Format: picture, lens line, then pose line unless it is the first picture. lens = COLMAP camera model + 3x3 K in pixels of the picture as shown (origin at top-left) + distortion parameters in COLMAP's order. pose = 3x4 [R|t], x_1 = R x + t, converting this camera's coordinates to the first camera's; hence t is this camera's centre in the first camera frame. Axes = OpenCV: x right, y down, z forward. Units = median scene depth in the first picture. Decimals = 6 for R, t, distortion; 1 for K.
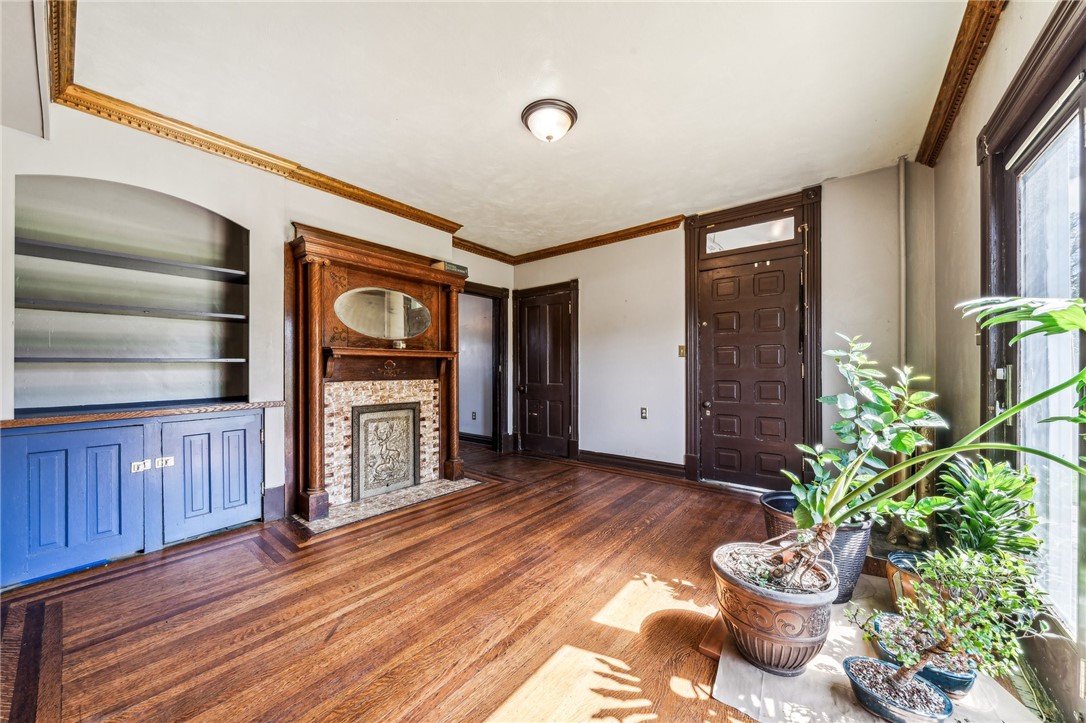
lens RADIAL K [[379.9, 0, 543.5], [0, 379.9, 368.5], [0, 0, 1]] dist [-0.001953, -0.000085]
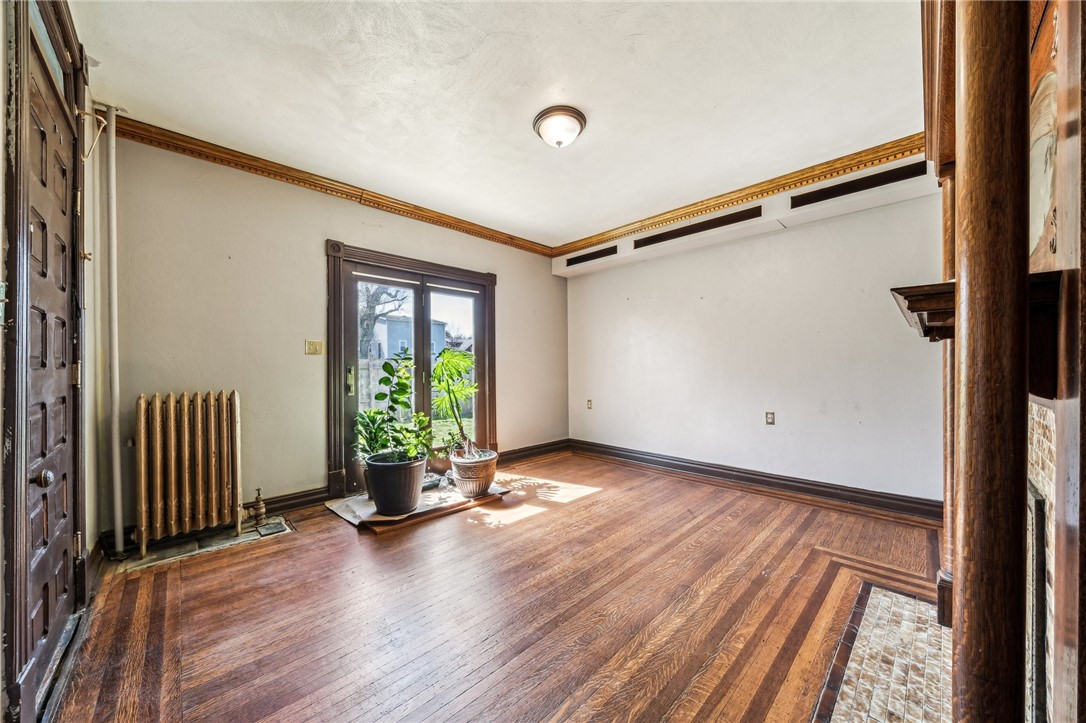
lens RADIAL K [[379.9, 0, 542.7], [0, 379.9, 369.4], [0, 0, 1]] dist [-0.001953, -0.000085]
pose [[-0.991648, 0.007697, 0.128745, -0.073962], [0.007513, 0.999970, -0.001922, 0.006719], [-0.128756, -0.000939, -0.991676, 2.259222]]
